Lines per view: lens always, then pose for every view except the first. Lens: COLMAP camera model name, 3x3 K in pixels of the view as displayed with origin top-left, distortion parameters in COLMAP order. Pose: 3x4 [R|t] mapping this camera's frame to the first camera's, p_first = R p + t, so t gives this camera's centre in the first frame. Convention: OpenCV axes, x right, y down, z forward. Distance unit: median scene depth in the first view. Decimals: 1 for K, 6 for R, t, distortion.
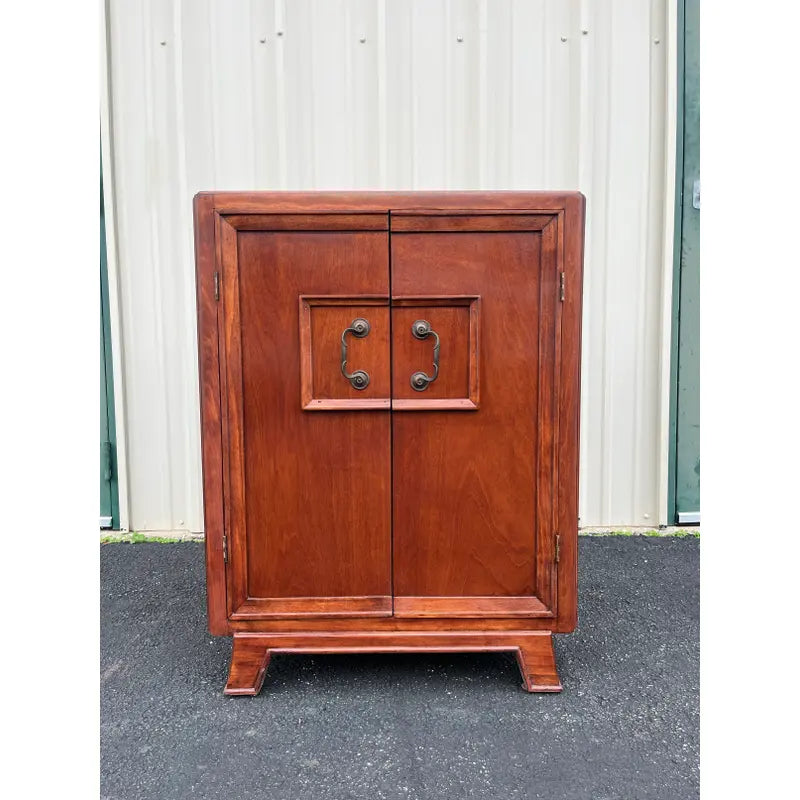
lens RADIAL K [[615.6, 0, 404.1], [0, 615.6, 398.8], [0, 0, 1]] dist [0.068075, -0.102993]
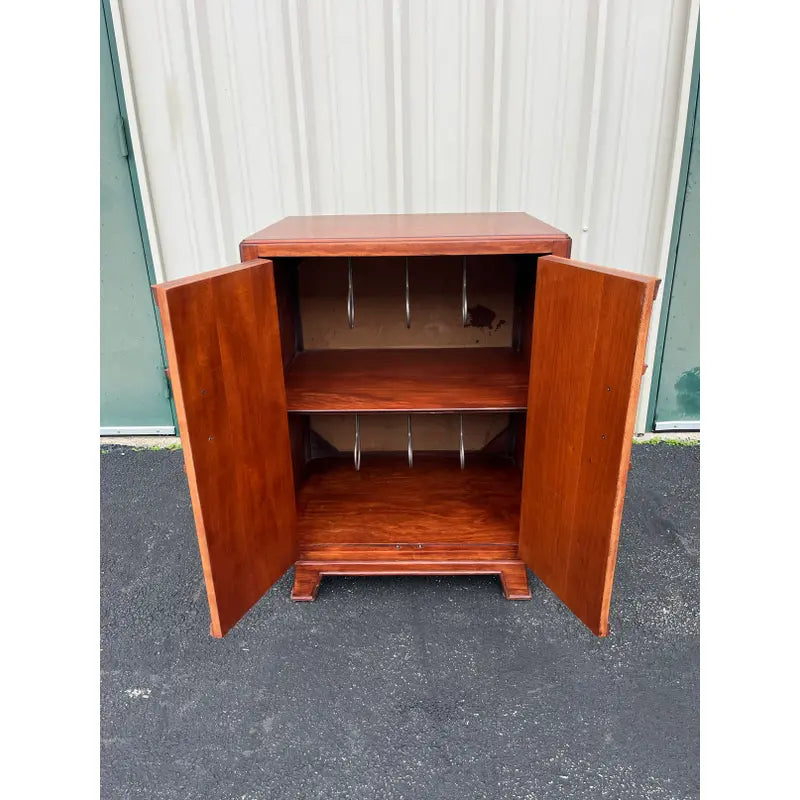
lens RADIAL K [[615.6, 0, 400.7], [0, 615.6, 402.9], [0, 0, 1]] dist [0.068075, -0.102993]
pose [[0.999428, -0.002544, -0.033735, 0.008827], [0.012323, 0.956035, 0.292993, -0.372975], [0.031507, -0.293241, 0.955519, -0.212539]]
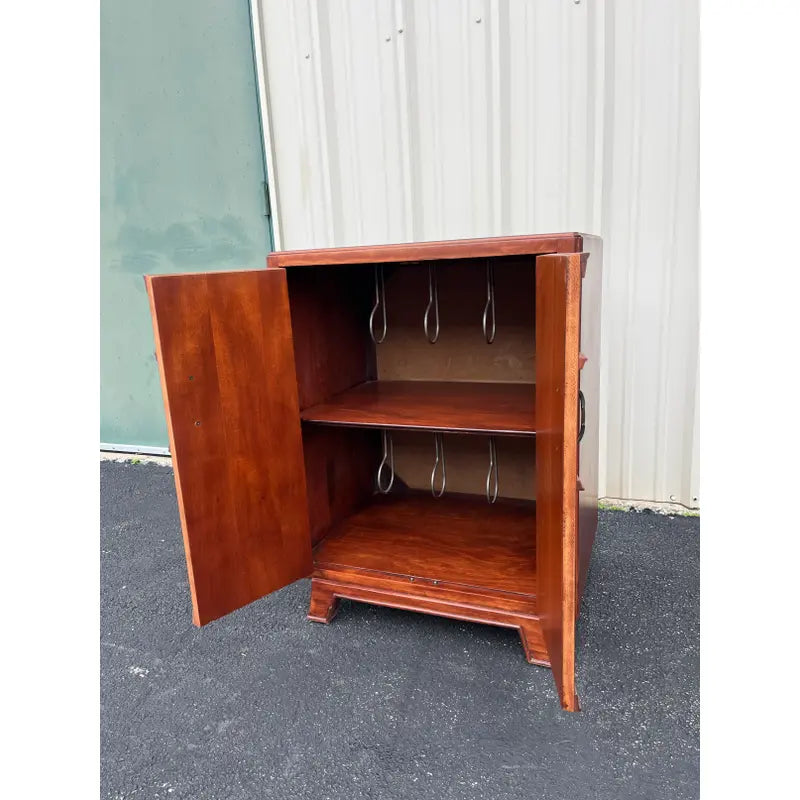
lens RADIAL K [[615.6, 0, 394.9], [0, 615.6, 400.3], [0, 0, 1]] dist [0.068075, -0.102993]
pose [[0.918252, 0.042823, -0.393674, 0.422497], [0.016478, 0.989143, 0.146032, -0.209841], [0.395653, -0.140581, 0.907577, -0.108336]]
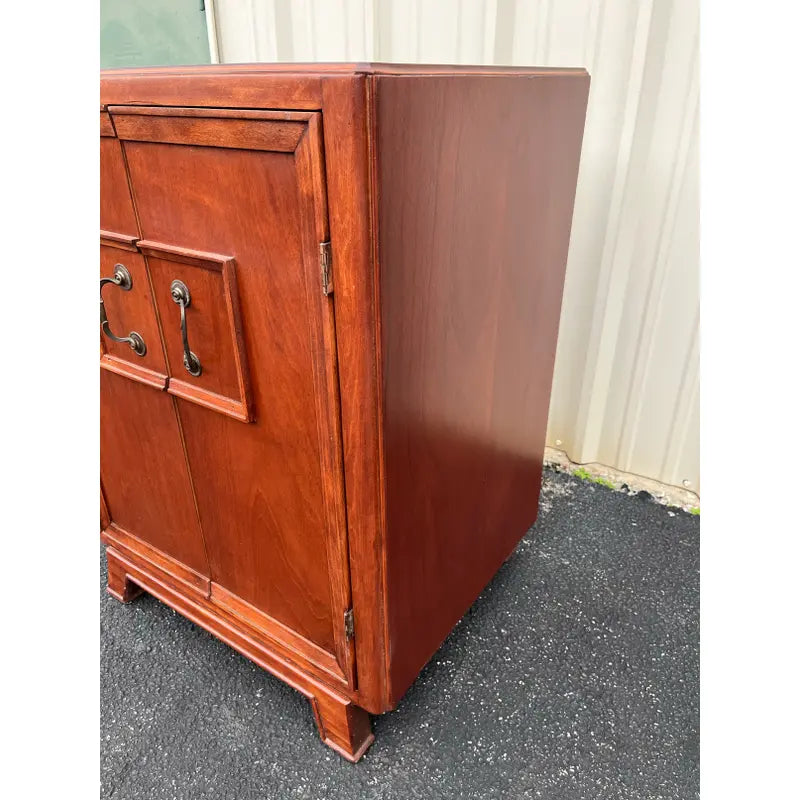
lens RADIAL K [[615.6, 0, 400.4], [0, 615.6, 401.0], [0, 0, 1]] dist [0.068075, -0.102993]
pose [[0.815259, 0.267402, -0.513663, 0.604462], [-0.049295, 0.915832, 0.398525, -0.287440], [0.576995, -0.299580, 0.759821, 0.585512]]
